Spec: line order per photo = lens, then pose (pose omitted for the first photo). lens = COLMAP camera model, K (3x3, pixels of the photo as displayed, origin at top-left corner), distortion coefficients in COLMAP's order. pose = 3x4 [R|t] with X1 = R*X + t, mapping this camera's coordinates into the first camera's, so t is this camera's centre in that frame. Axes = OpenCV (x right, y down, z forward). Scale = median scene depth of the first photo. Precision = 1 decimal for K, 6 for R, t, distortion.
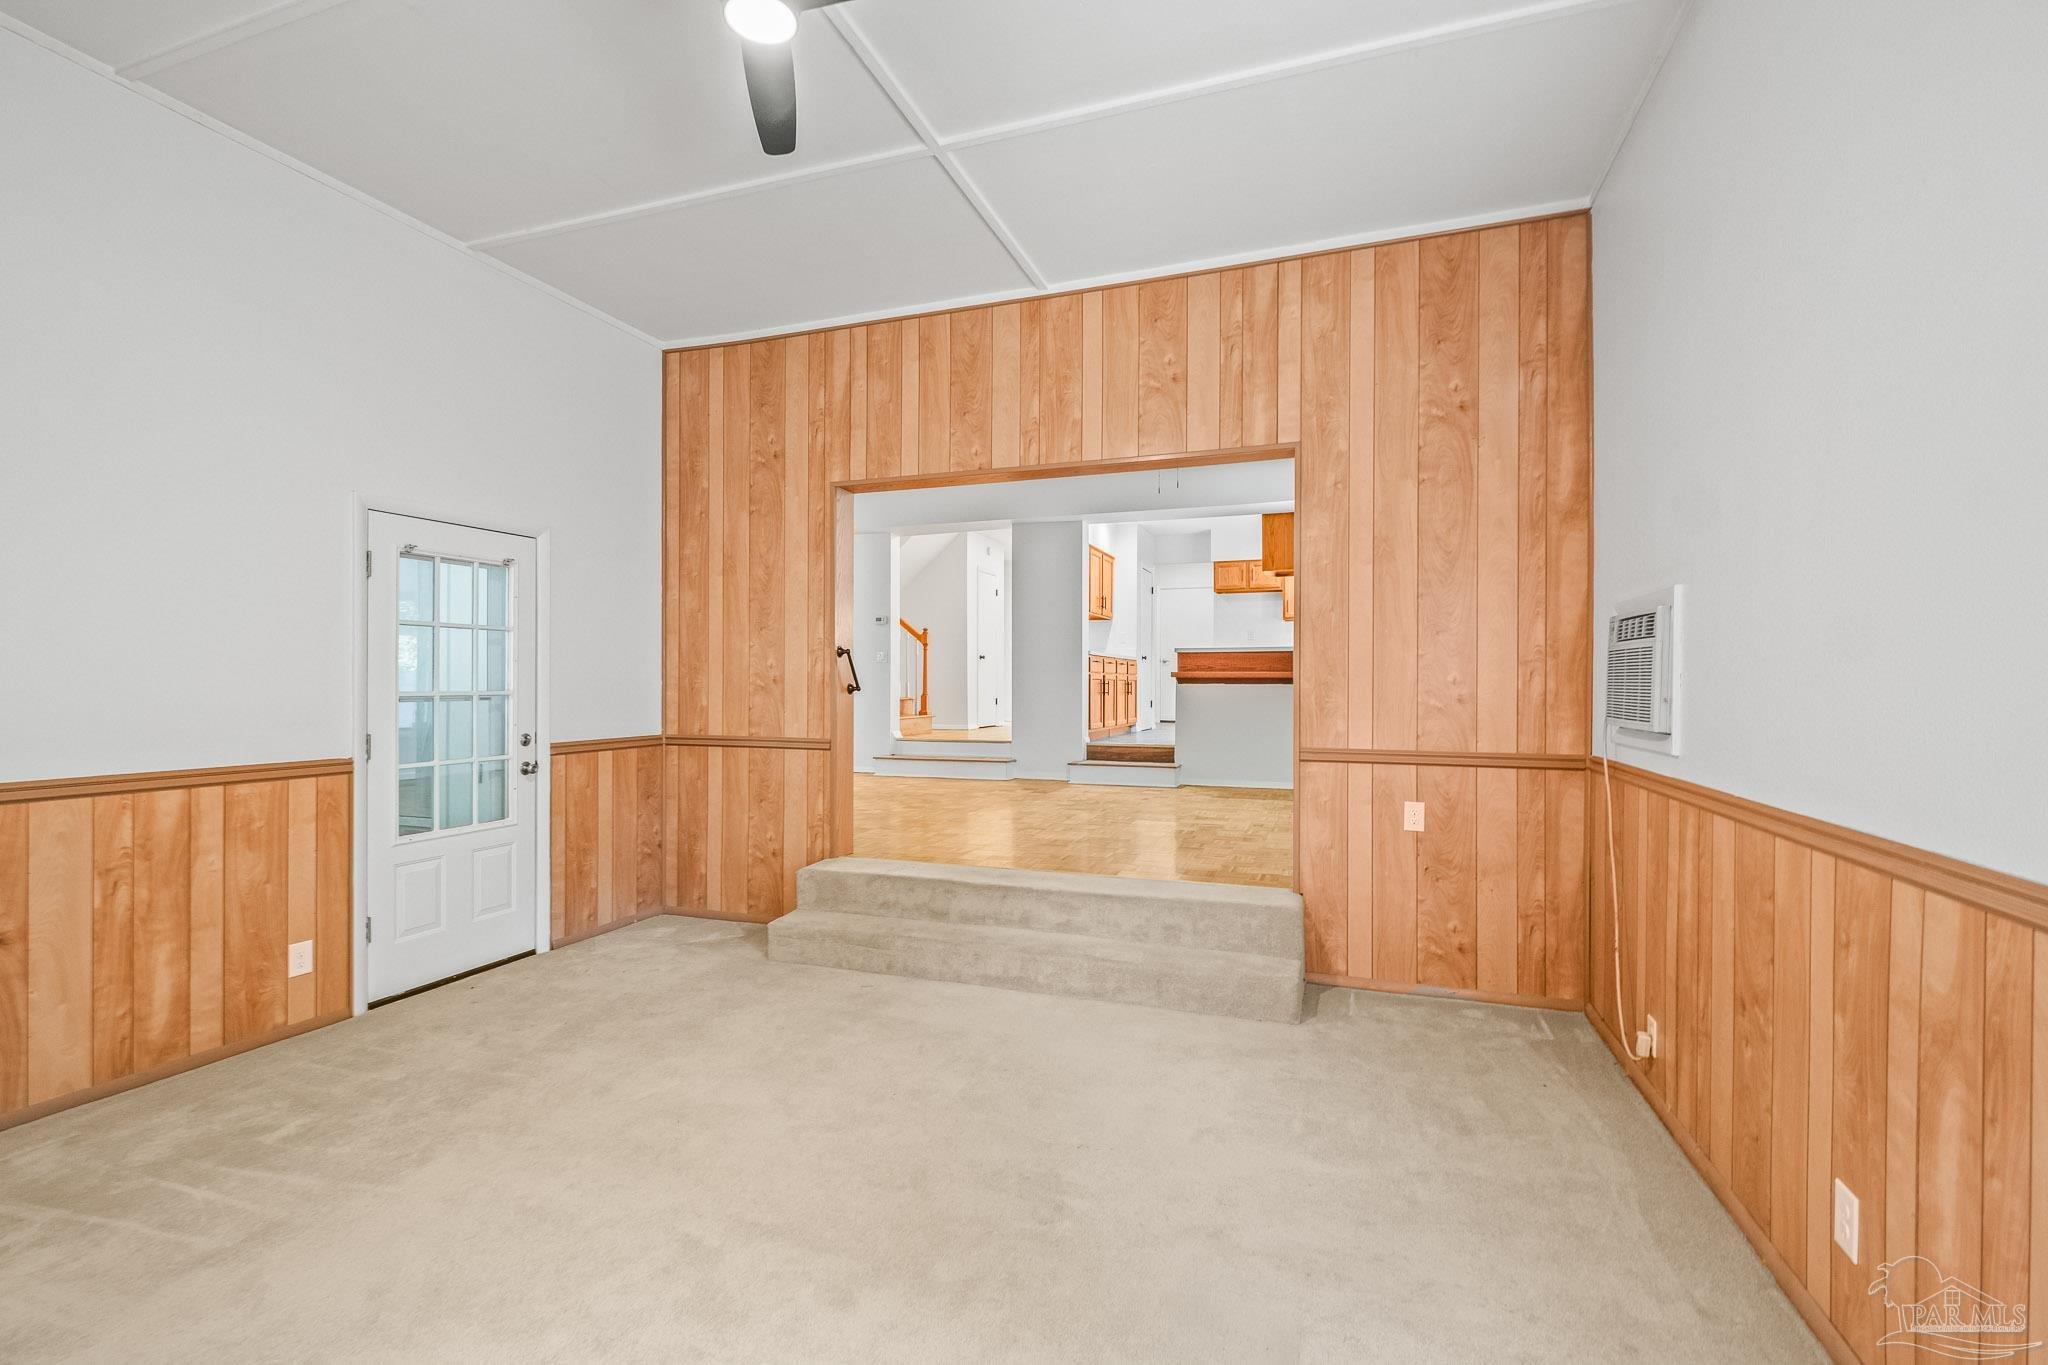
lens RADIAL K [[897.3, 0, 1027.5], [0, 897.3, 686.0], [0, 0, 1]] dist [0.001011, -0.000478]
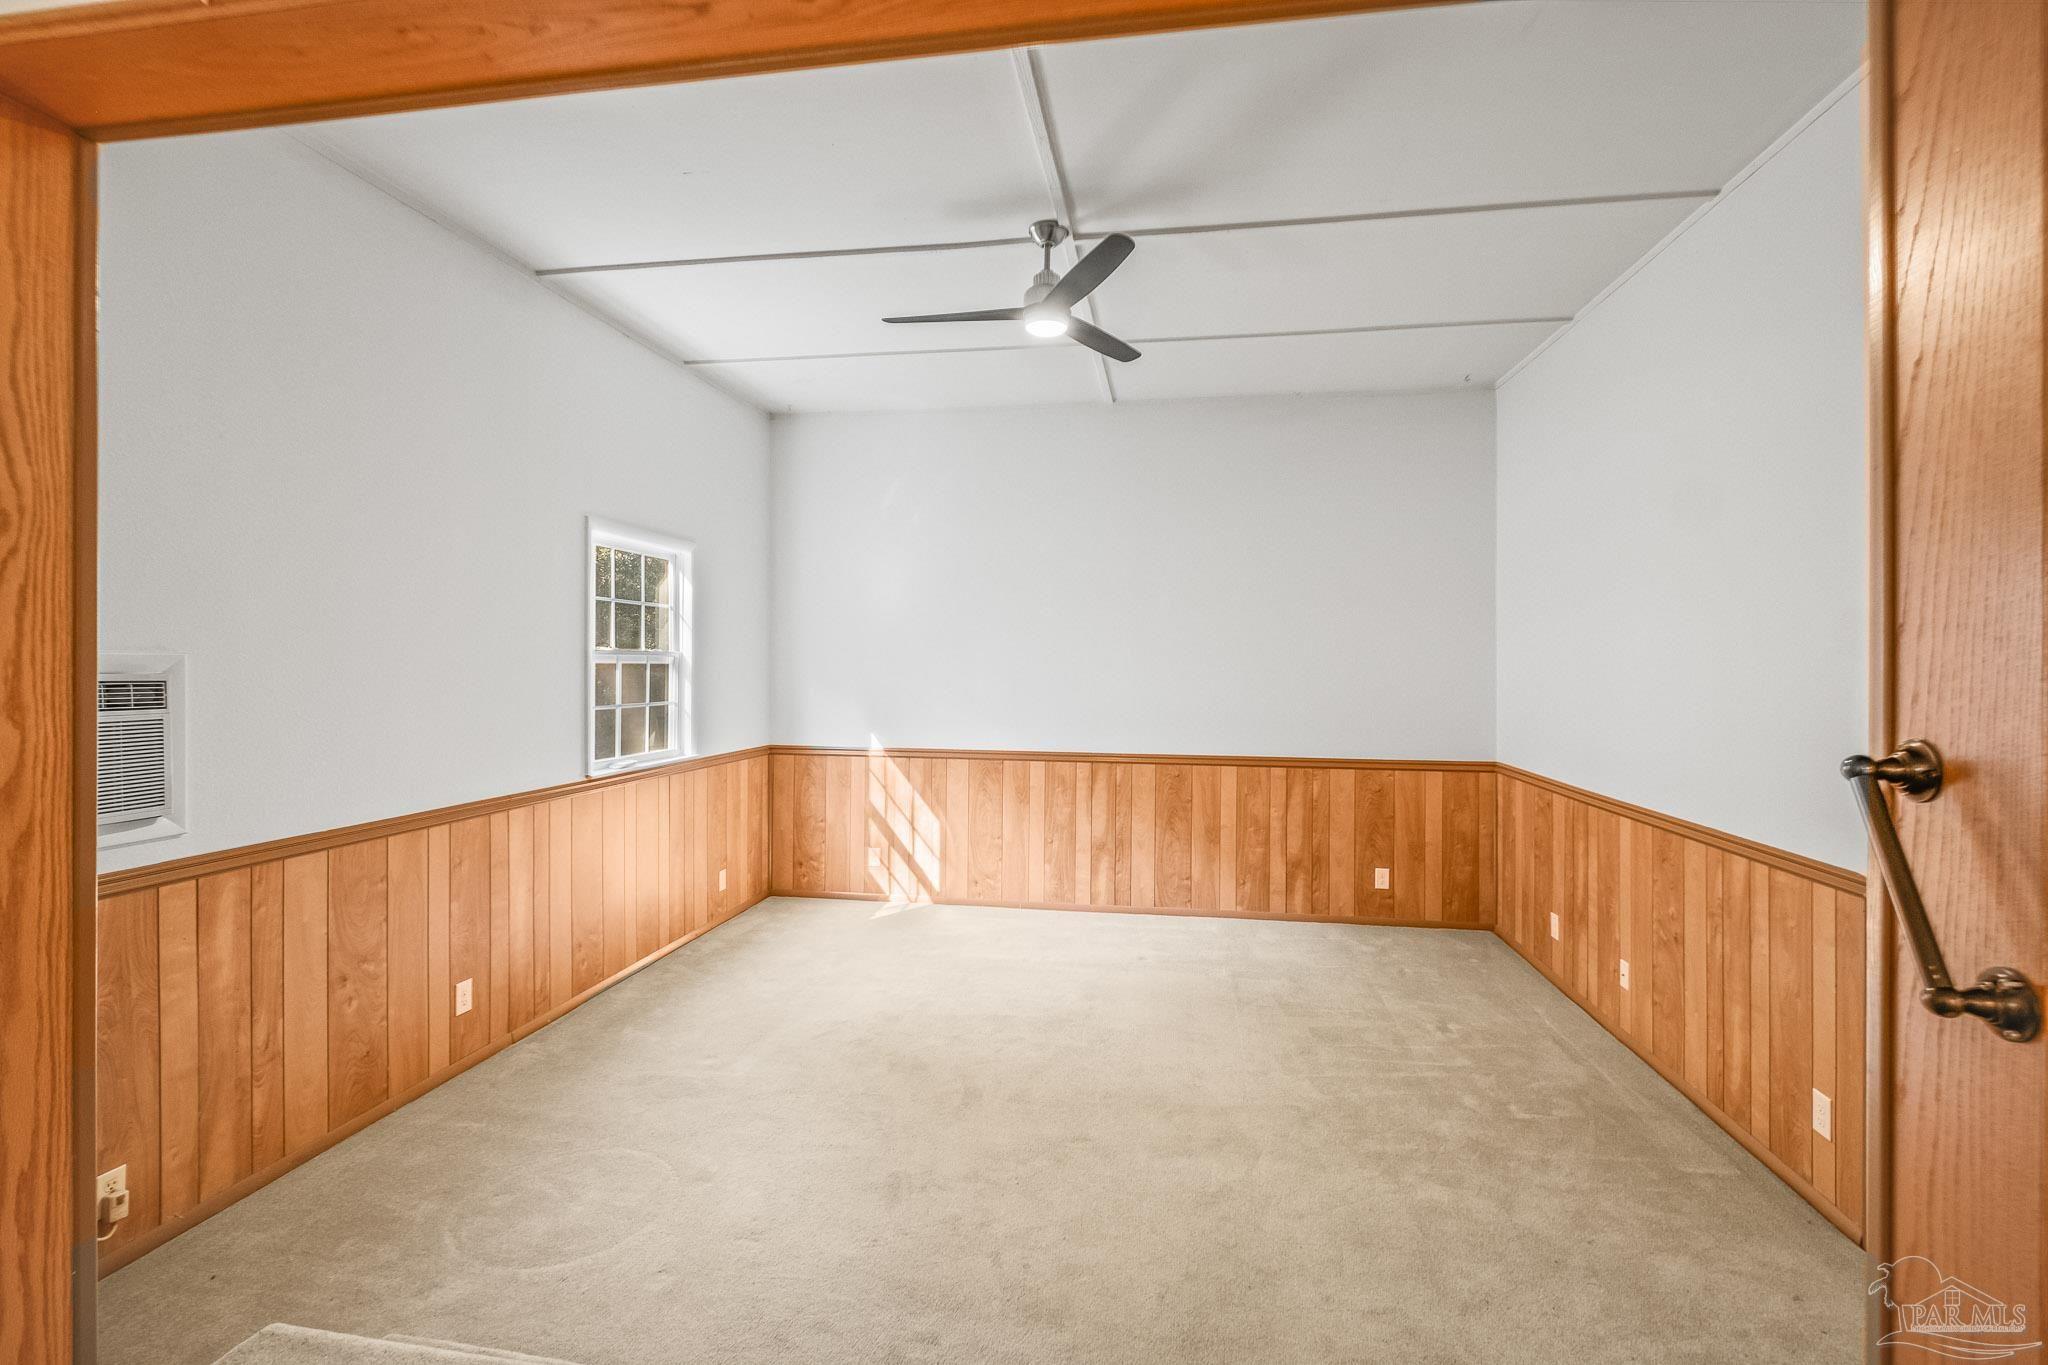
lens RADIAL K [[904.7, 0, 1034.4], [0, 904.7, 666.3], [0, 0, 1]] dist [0.000808, -0.001065]
pose [[-0.982674, -0.006083, -0.185243, 0.013971], [-0.006851, 0.999970, 0.003506, -0.092267], [0.185216, 0.004714, -0.982687, 1.789572]]
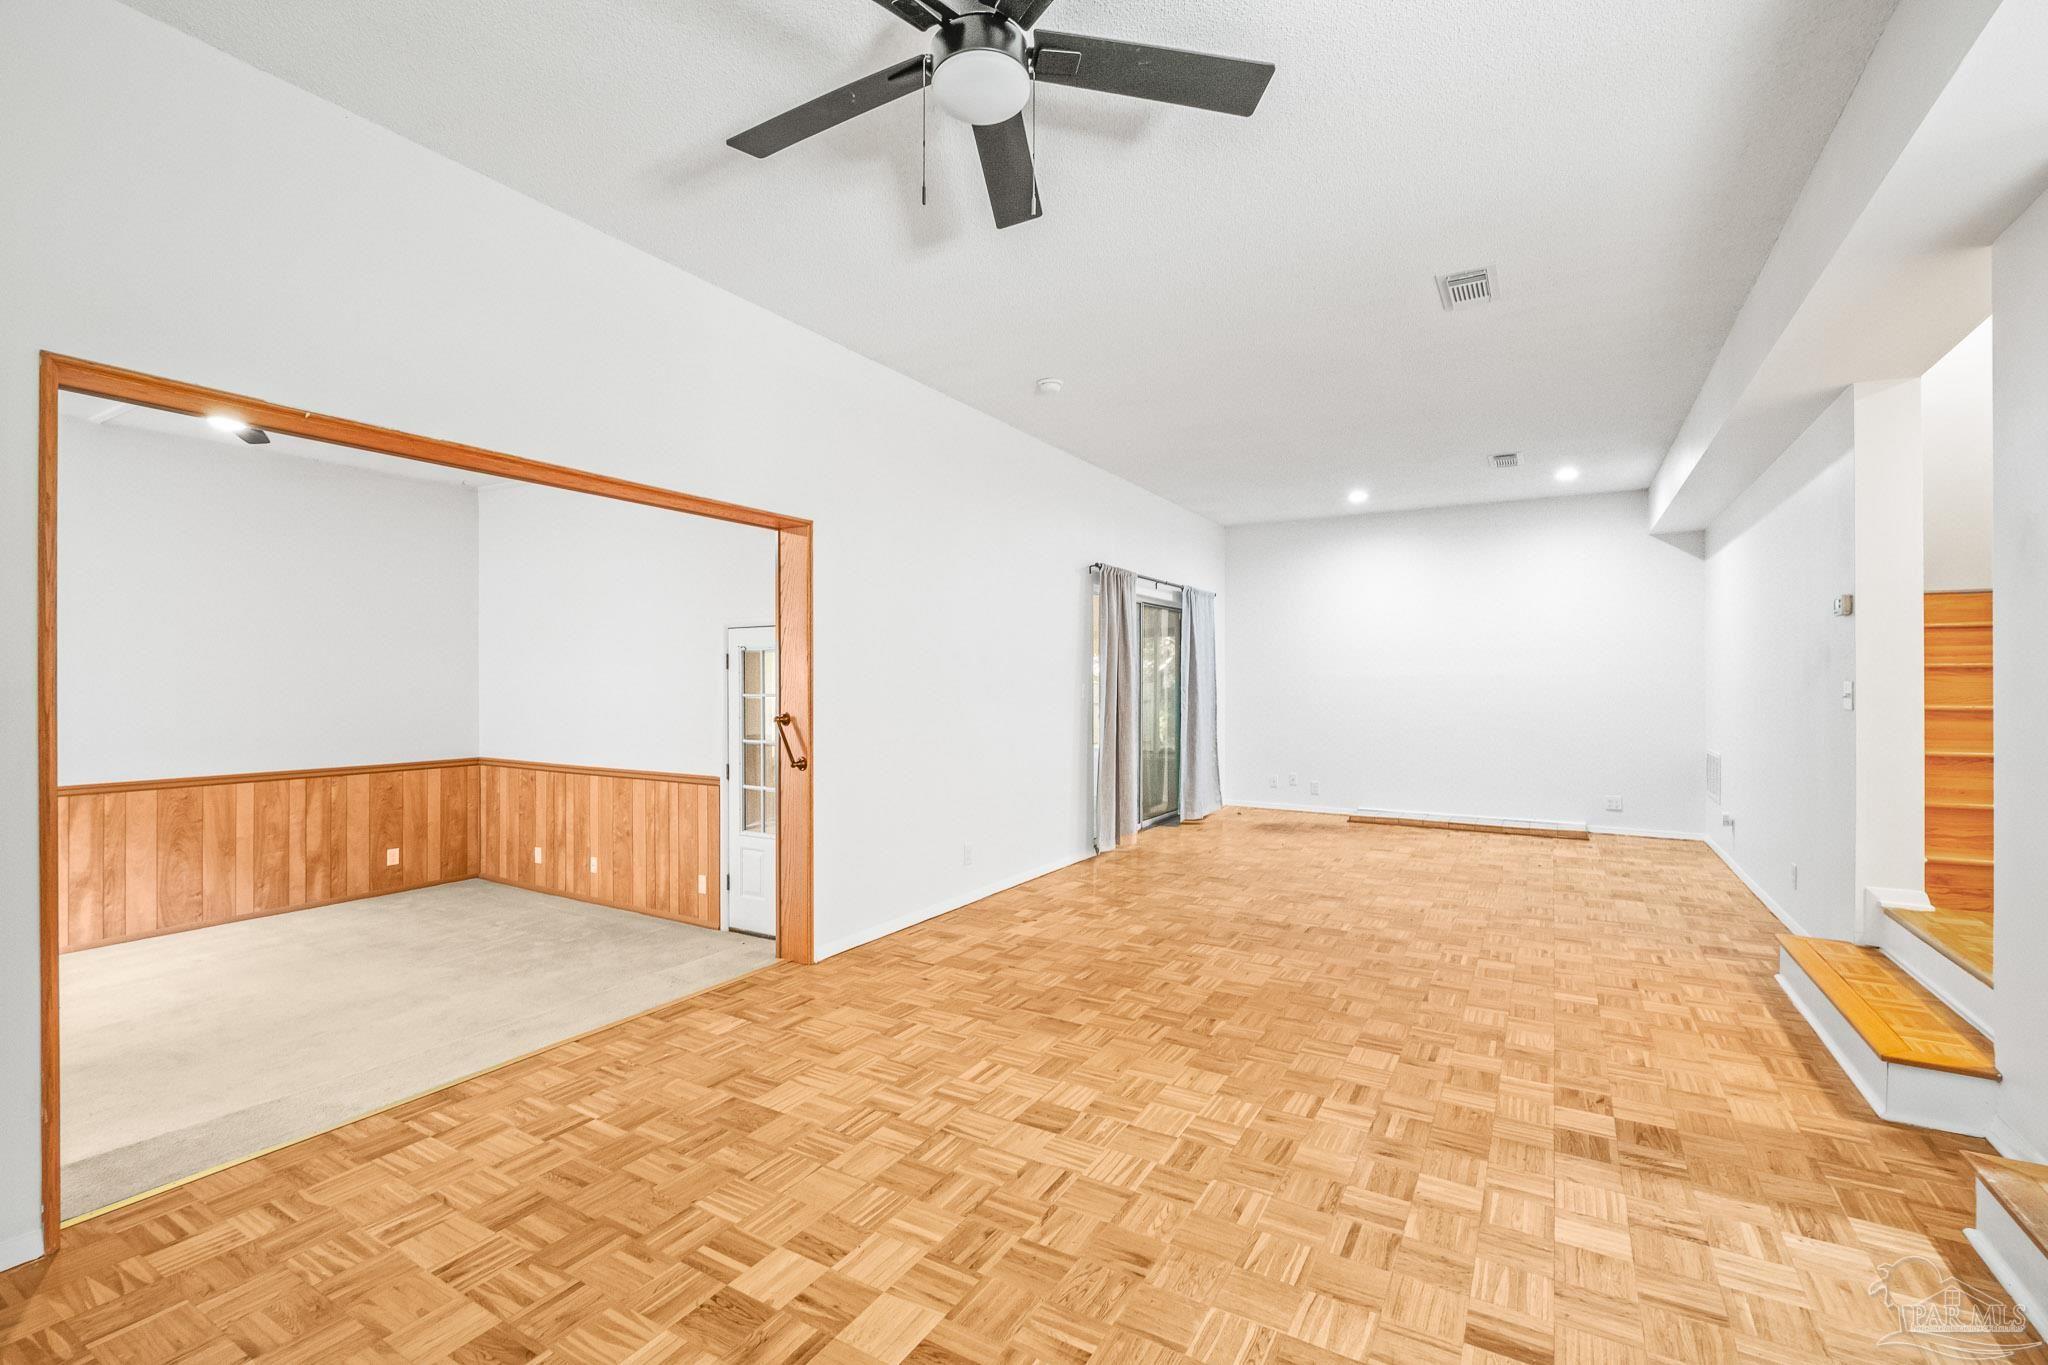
lens RADIAL K [[884.6, 0, 1023.0], [0, 884.6, 673.8], [0, 0, 1]] dist [0.003056, -0.000133]
pose [[-0.189354, -0.008803, -0.981869, 0.894096], [-0.000327, 0.999960, -0.008902, -0.114452], [0.981909, -0.001365, -0.189349, 2.145782]]
